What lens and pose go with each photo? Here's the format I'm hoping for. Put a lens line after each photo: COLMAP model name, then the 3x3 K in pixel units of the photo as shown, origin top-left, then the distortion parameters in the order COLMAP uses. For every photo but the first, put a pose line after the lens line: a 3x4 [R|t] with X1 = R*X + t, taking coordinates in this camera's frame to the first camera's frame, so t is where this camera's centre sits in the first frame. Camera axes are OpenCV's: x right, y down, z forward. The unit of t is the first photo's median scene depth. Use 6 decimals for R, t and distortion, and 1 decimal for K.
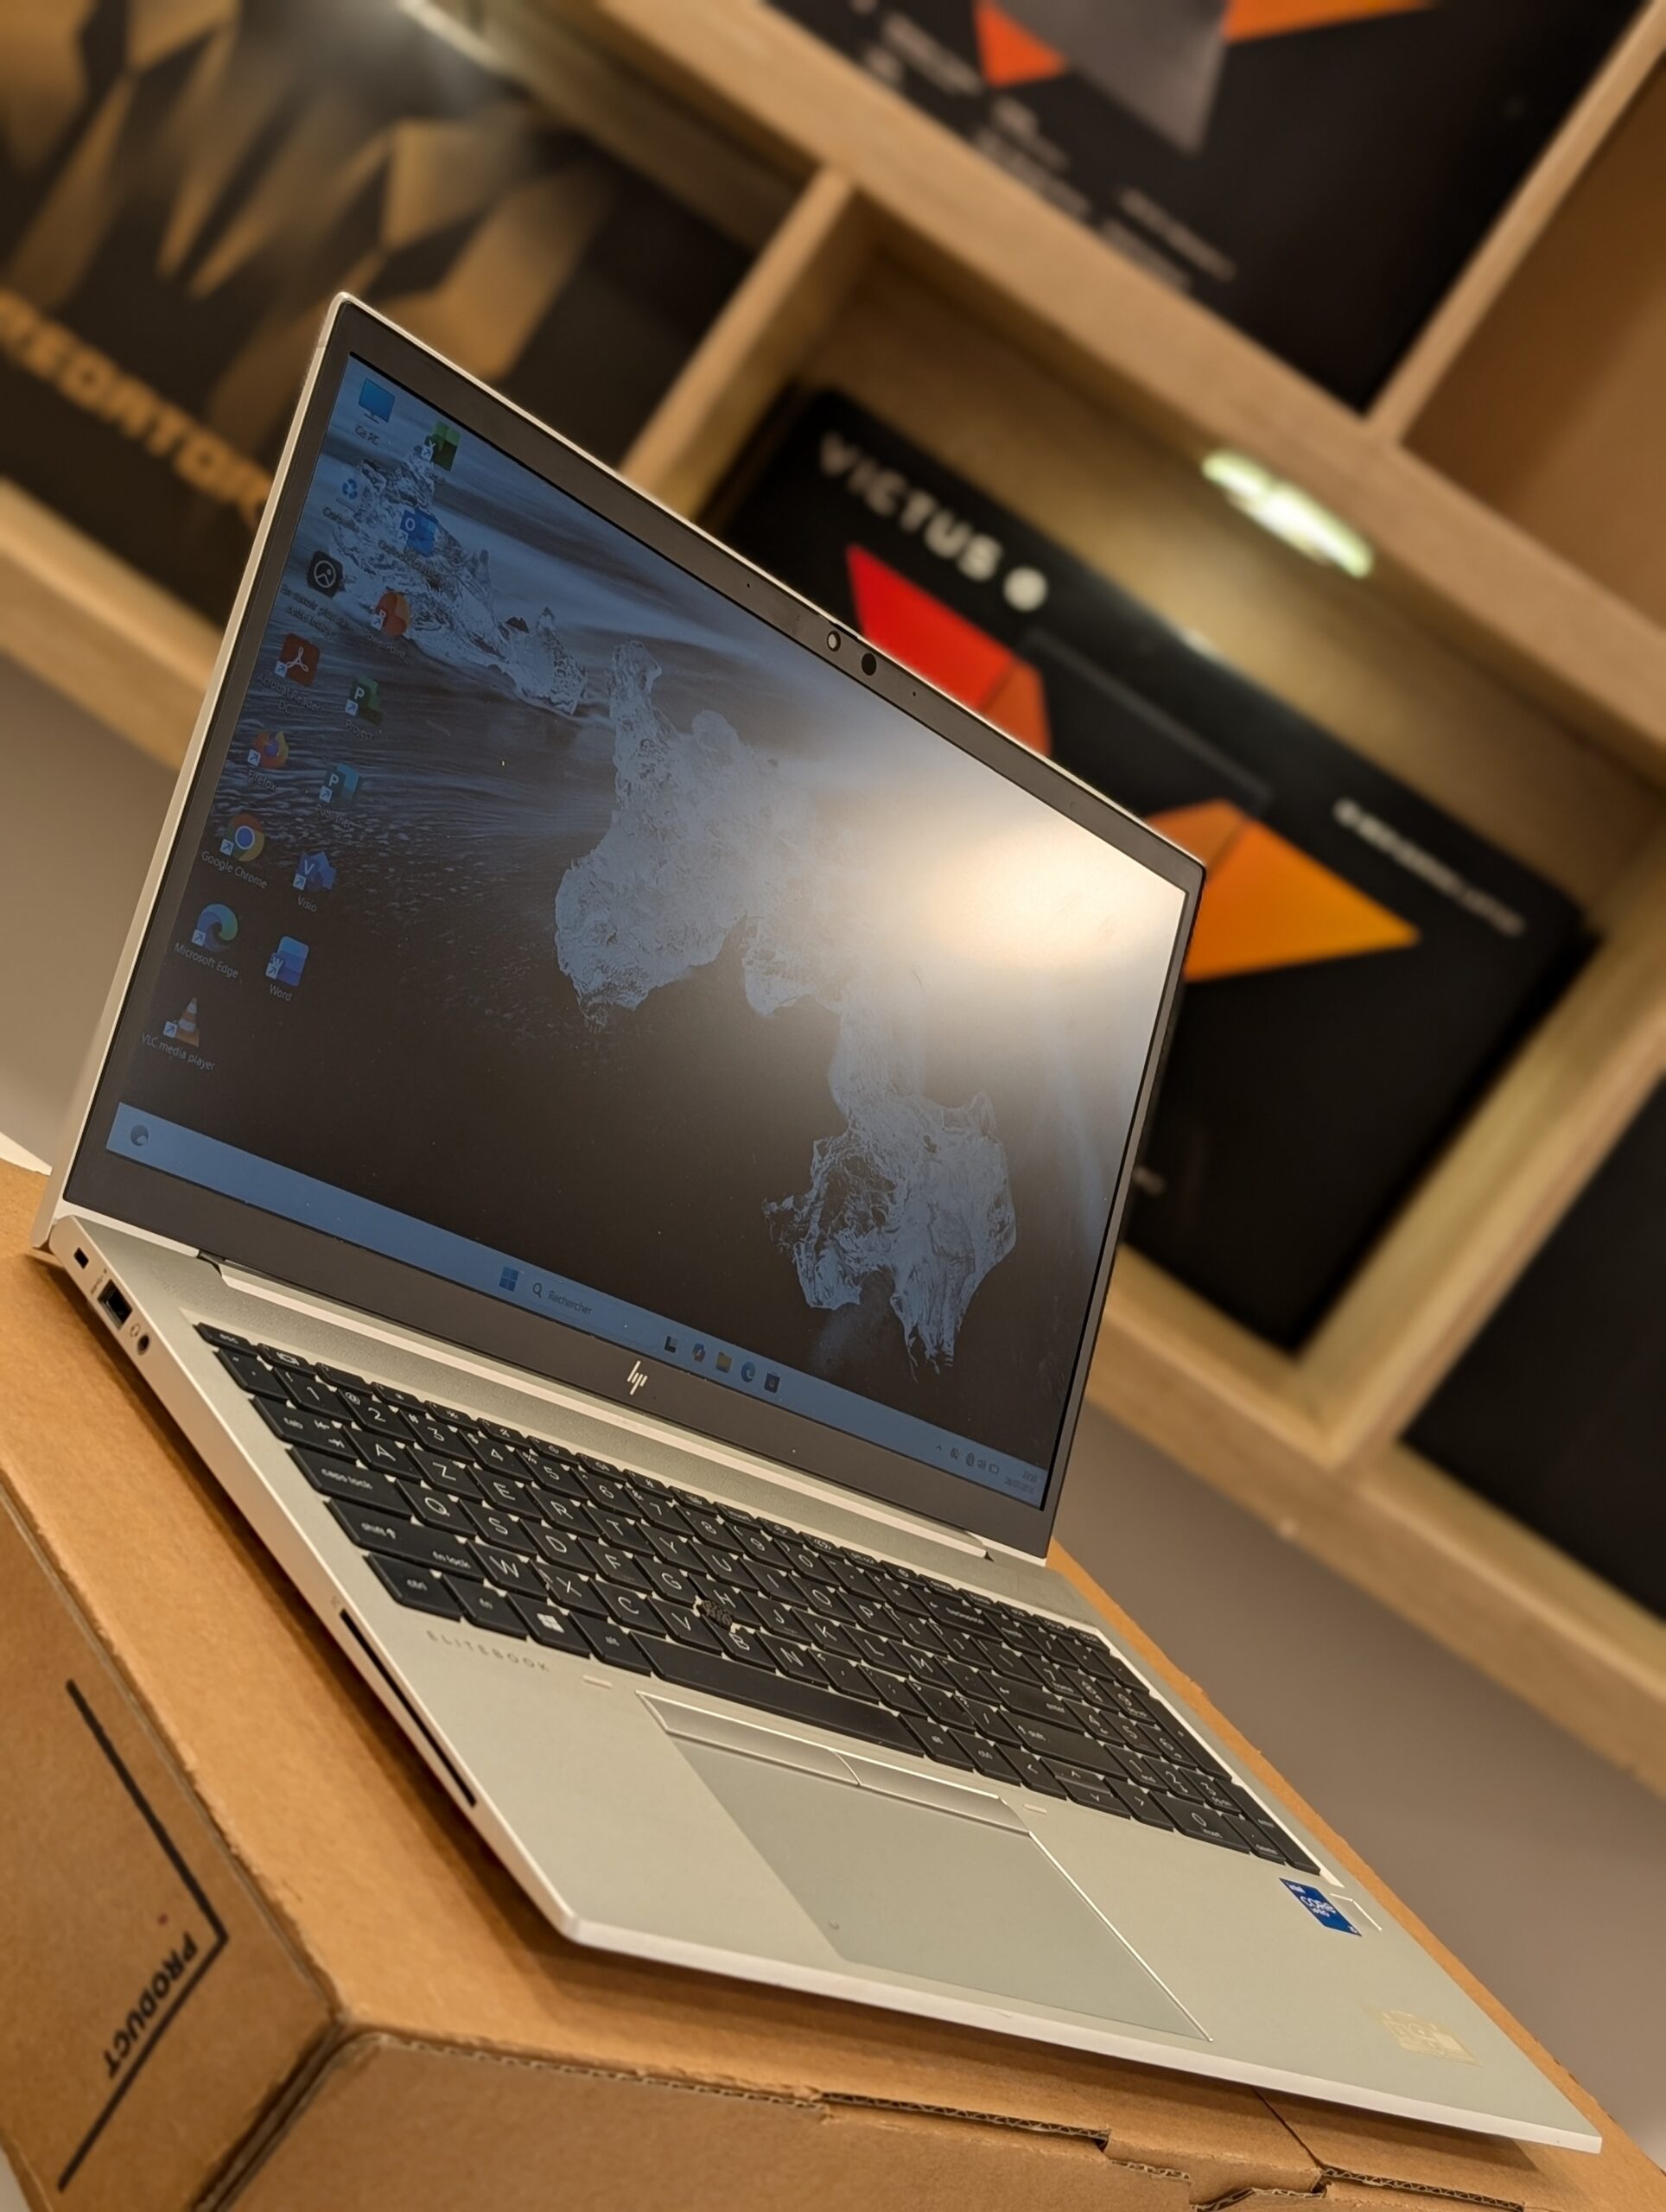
lens RADIAL K [[3032.1, 0, 822.6], [0, 3032.1, 1145.1], [0, 0, 1]] dist [0.239323, -1.203036]
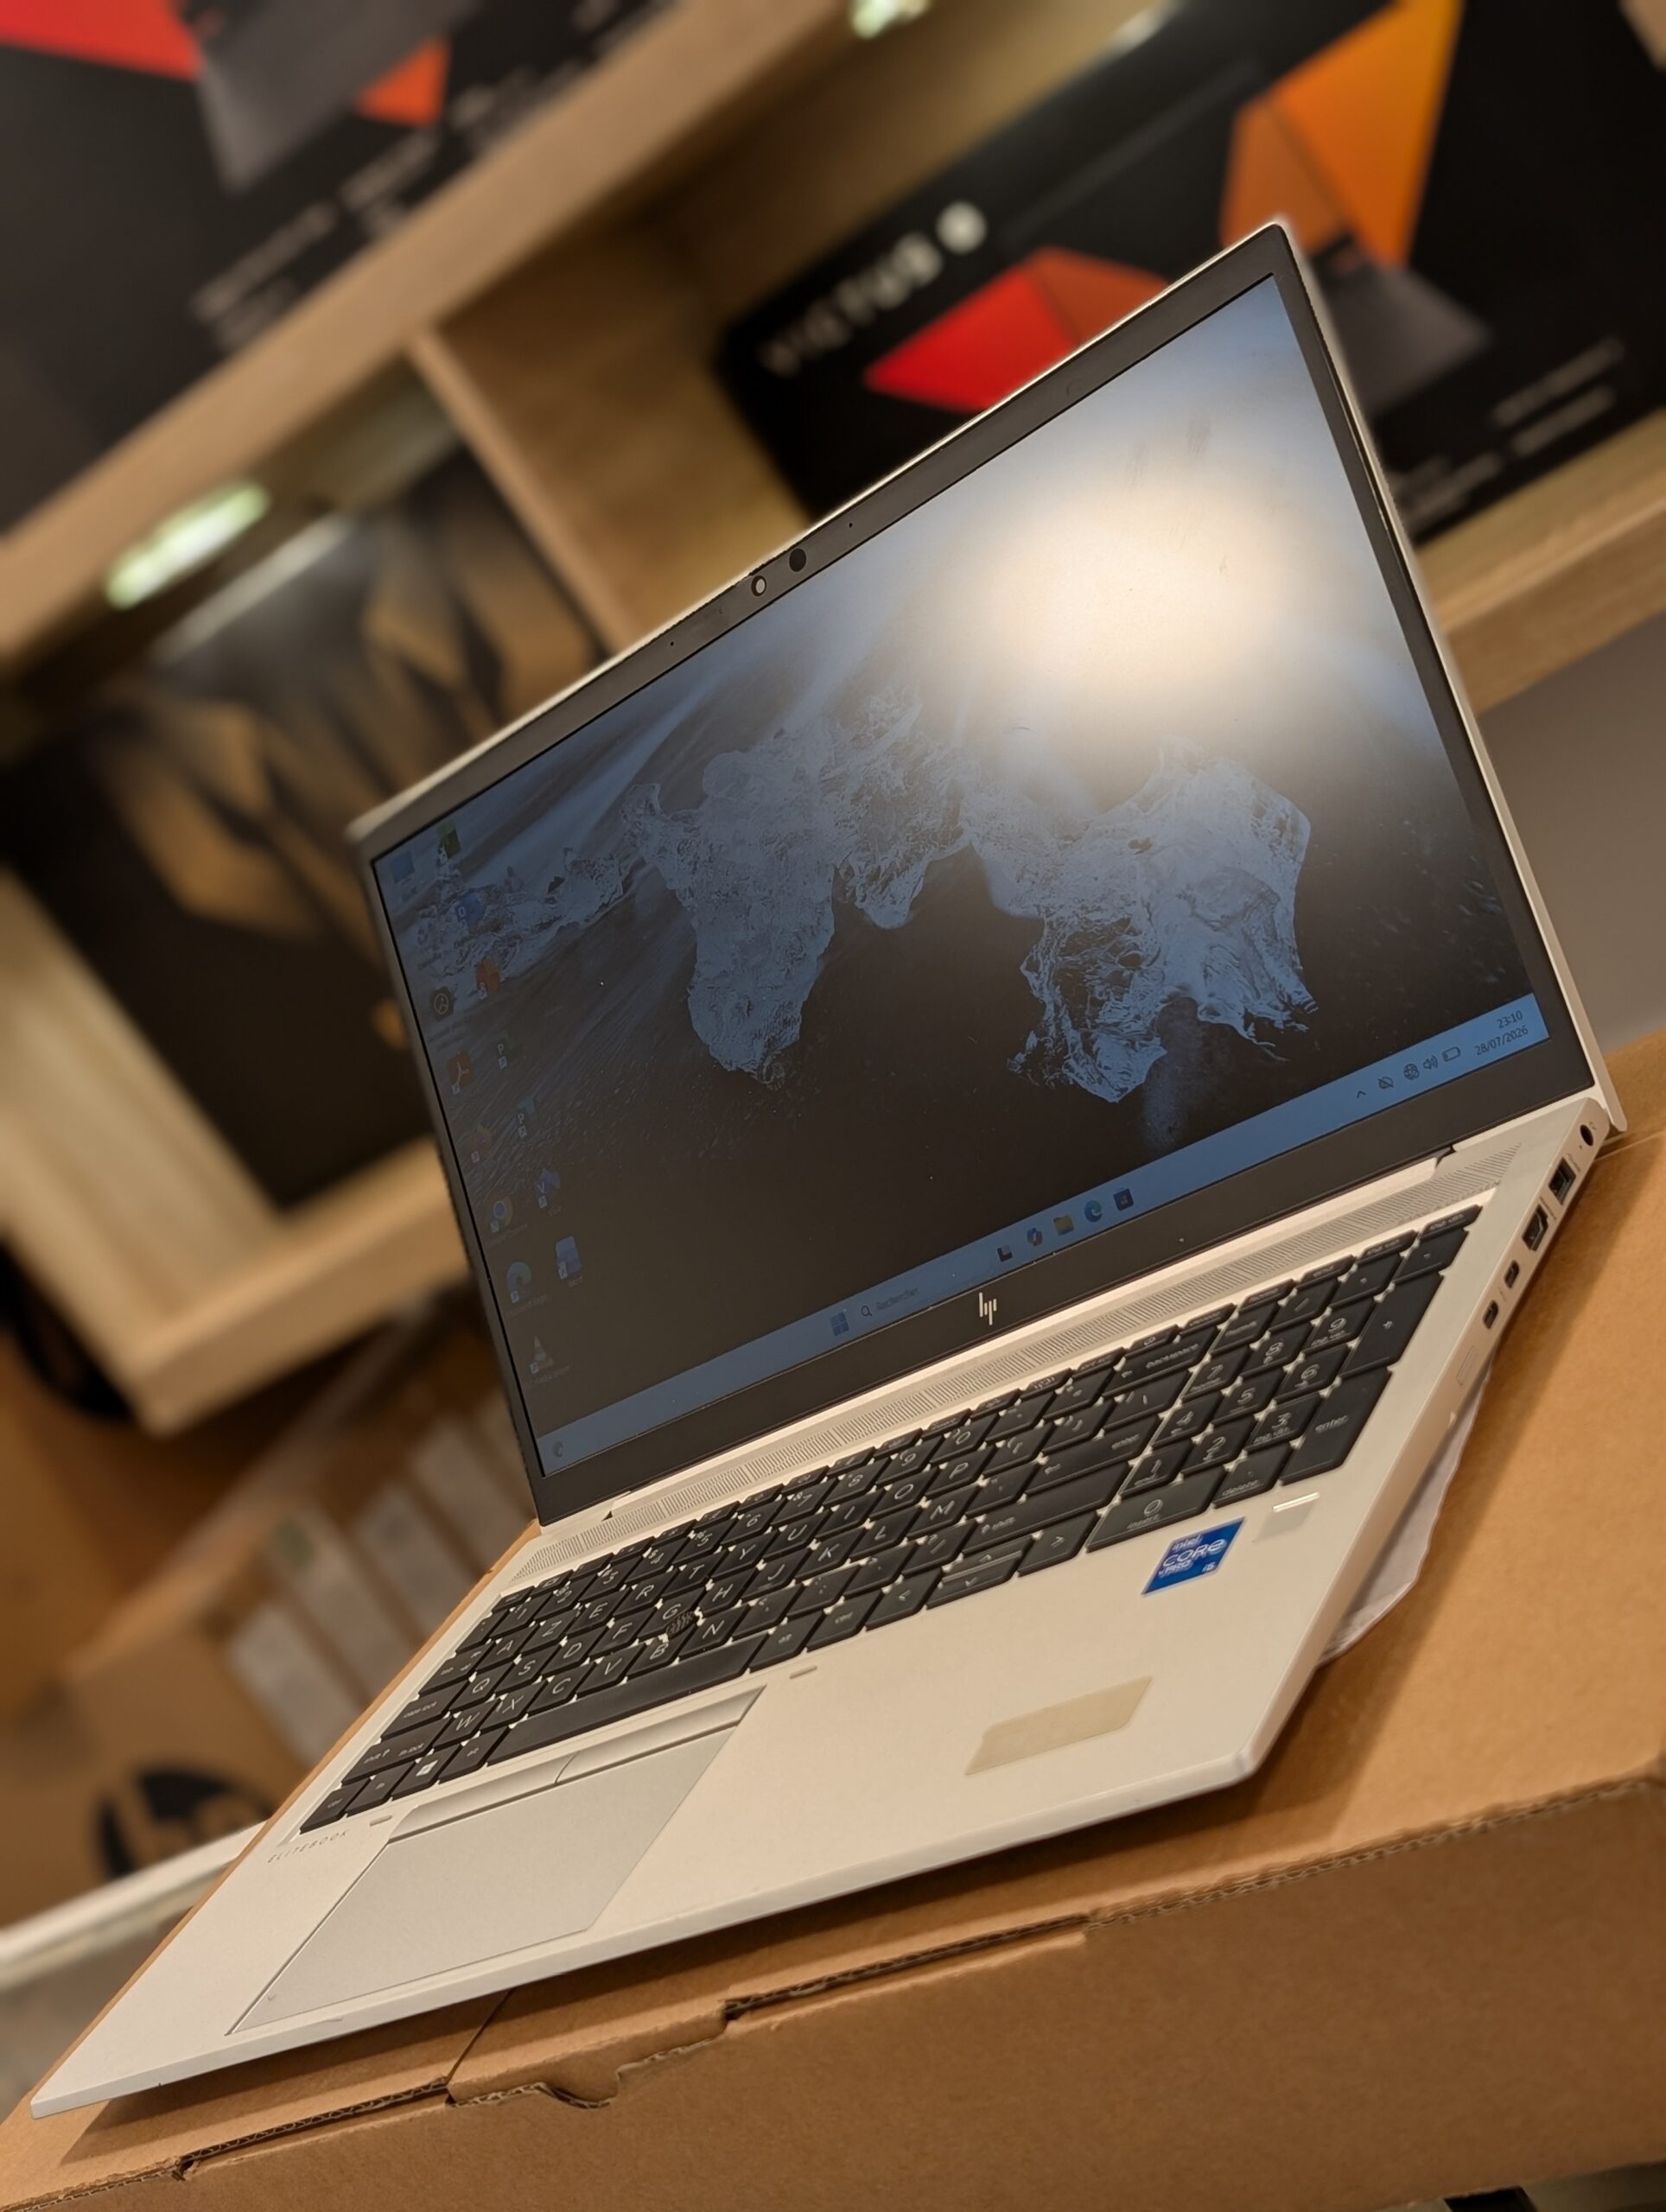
lens RADIAL K [[3240.2, 0, 961.5], [0, 3240.2, 1081.7], [0, 0, 1]] dist [0.206976, -0.919635]
pose [[-0.050611, -0.436775, -0.898146, 1.004751], [0.481801, 0.777054, -0.405037, 0.481807], [0.874818, -0.453227, 0.171111, 0.901919]]
